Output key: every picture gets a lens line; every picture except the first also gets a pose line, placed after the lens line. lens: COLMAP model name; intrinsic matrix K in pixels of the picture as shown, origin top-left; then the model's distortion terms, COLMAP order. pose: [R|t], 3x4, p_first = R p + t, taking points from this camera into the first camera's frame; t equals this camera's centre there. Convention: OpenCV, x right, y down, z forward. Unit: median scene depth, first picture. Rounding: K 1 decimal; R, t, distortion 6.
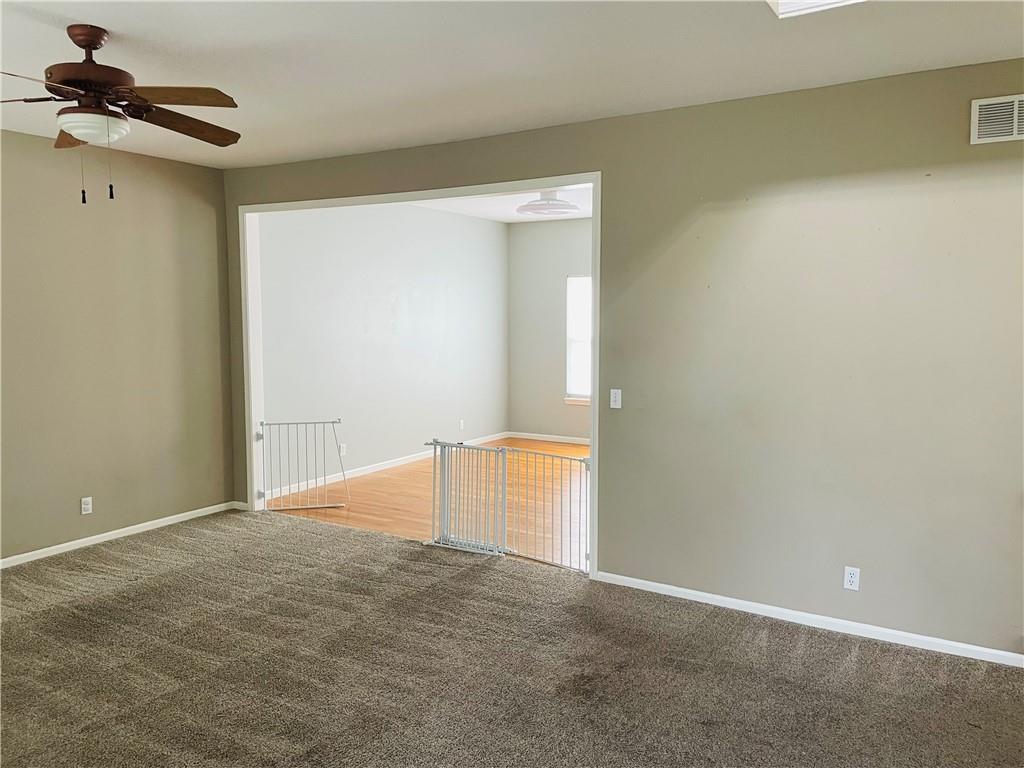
lens RADIAL K [[779.6, 0, 516.3], [0, 779.6, 384.1], [0, 0, 1]] dist [0.092658, -0.123686]
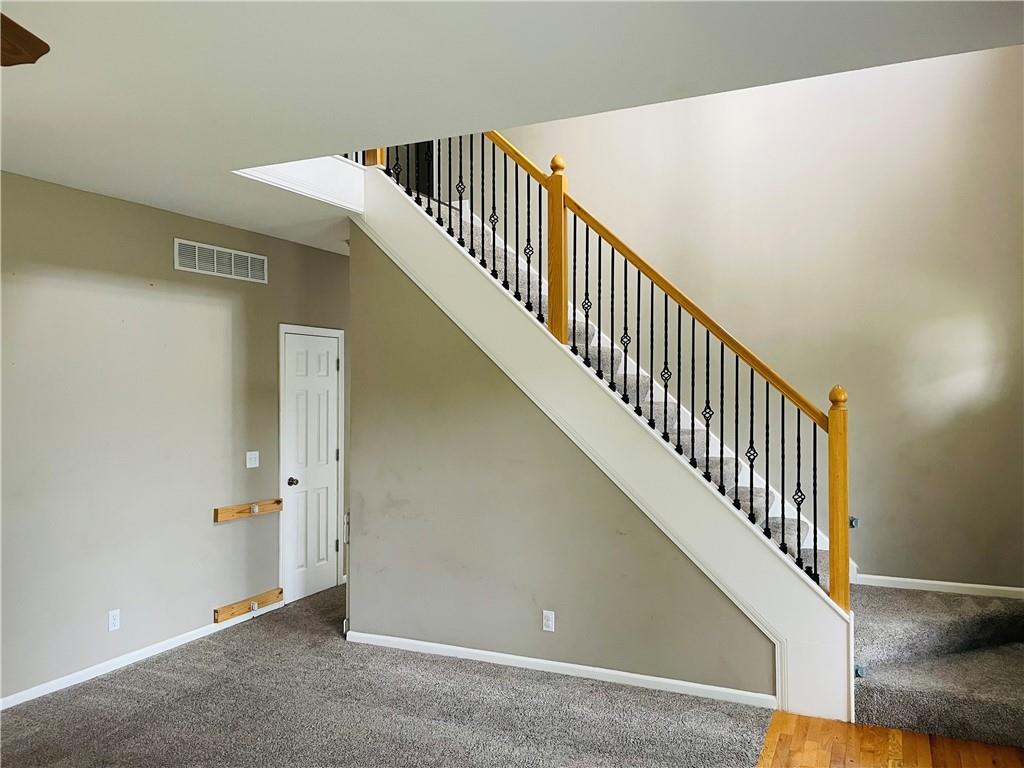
lens RADIAL K [[779.6, 0, 516.3], [0, 779.6, 384.1], [0, 0, 1]] dist [0.092658, -0.123686]
pose [[-0.123382, 0.007310, 0.992332, -0.881318], [0.095221, 0.995446, 0.004506, -0.049076], [-0.987780, 0.095046, -0.123517, 0.596697]]
